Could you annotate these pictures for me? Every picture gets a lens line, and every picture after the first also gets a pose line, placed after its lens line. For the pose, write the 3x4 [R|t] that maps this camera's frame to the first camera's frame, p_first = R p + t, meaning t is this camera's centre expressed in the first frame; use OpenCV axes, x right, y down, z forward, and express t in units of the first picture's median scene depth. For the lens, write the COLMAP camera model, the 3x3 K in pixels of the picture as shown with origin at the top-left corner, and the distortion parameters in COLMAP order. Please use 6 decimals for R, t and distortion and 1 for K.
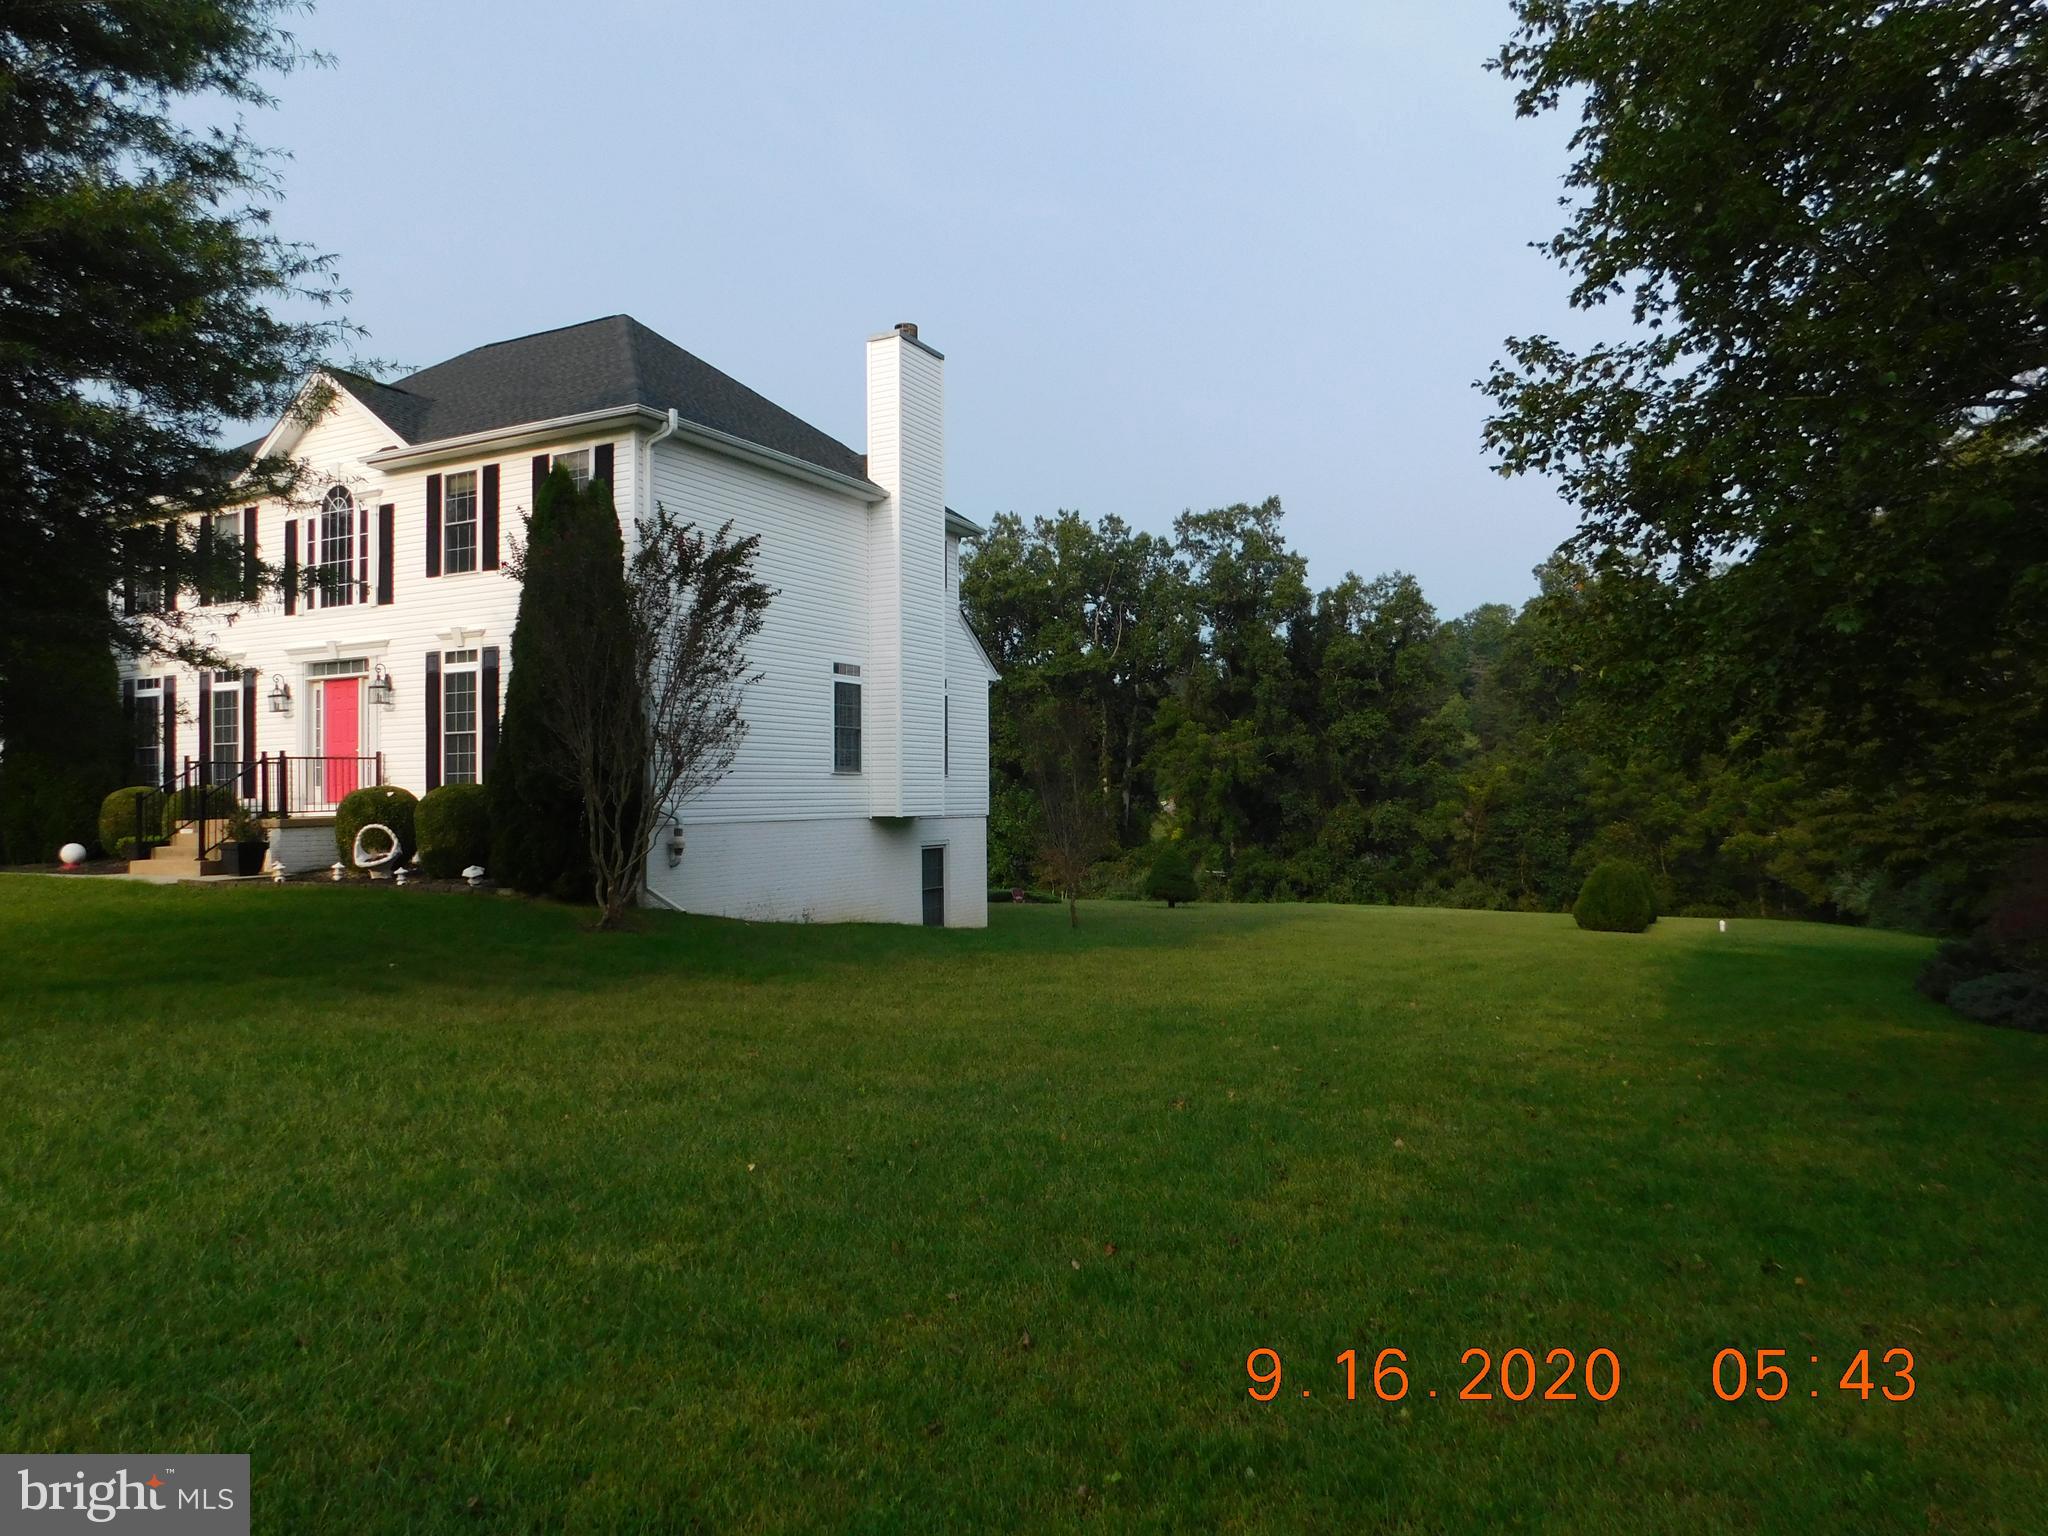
lens RADIAL K [[1353.6, 0, 1024.6], [0, 1353.6, 761.6], [0, 0, 1]] dist [-0.044581, 0.003503]
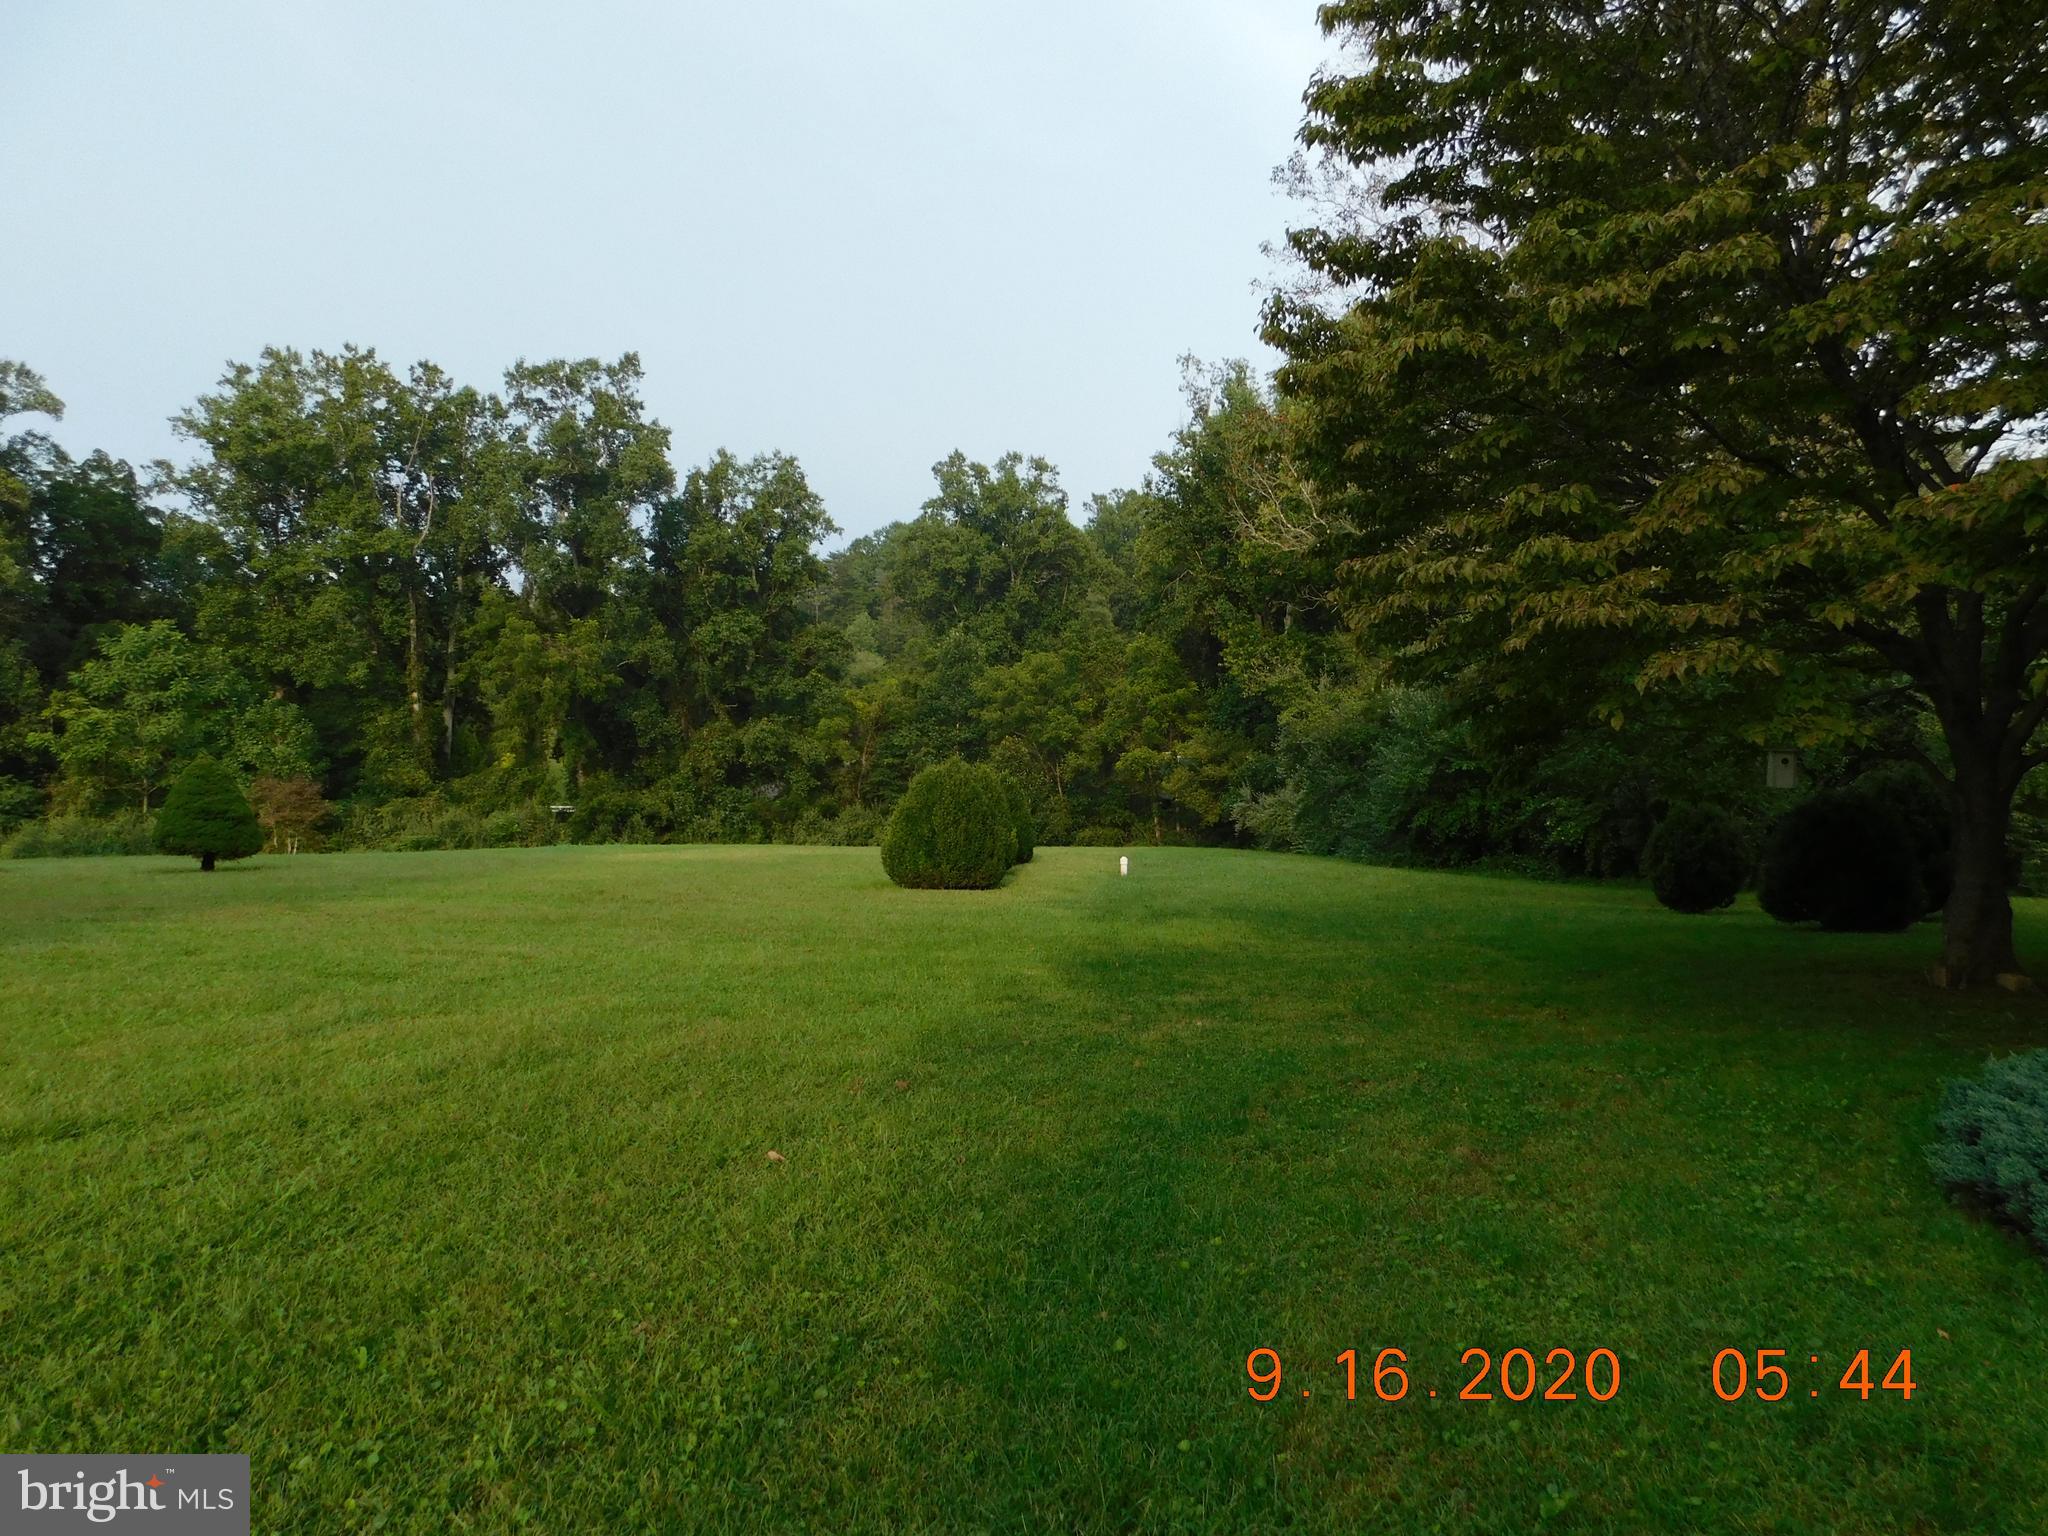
lens RADIAL K [[1353.6, 0, 1026.6], [0, 1353.6, 765.4], [0, 0, 1]] dist [-0.044581, 0.003503]
pose [[0.915288, -0.017748, 0.402409, 0.075689], [-0.003034, 0.998697, 0.050947, 0.014684], [-0.402789, -0.047852, 0.914041, 0.147776]]
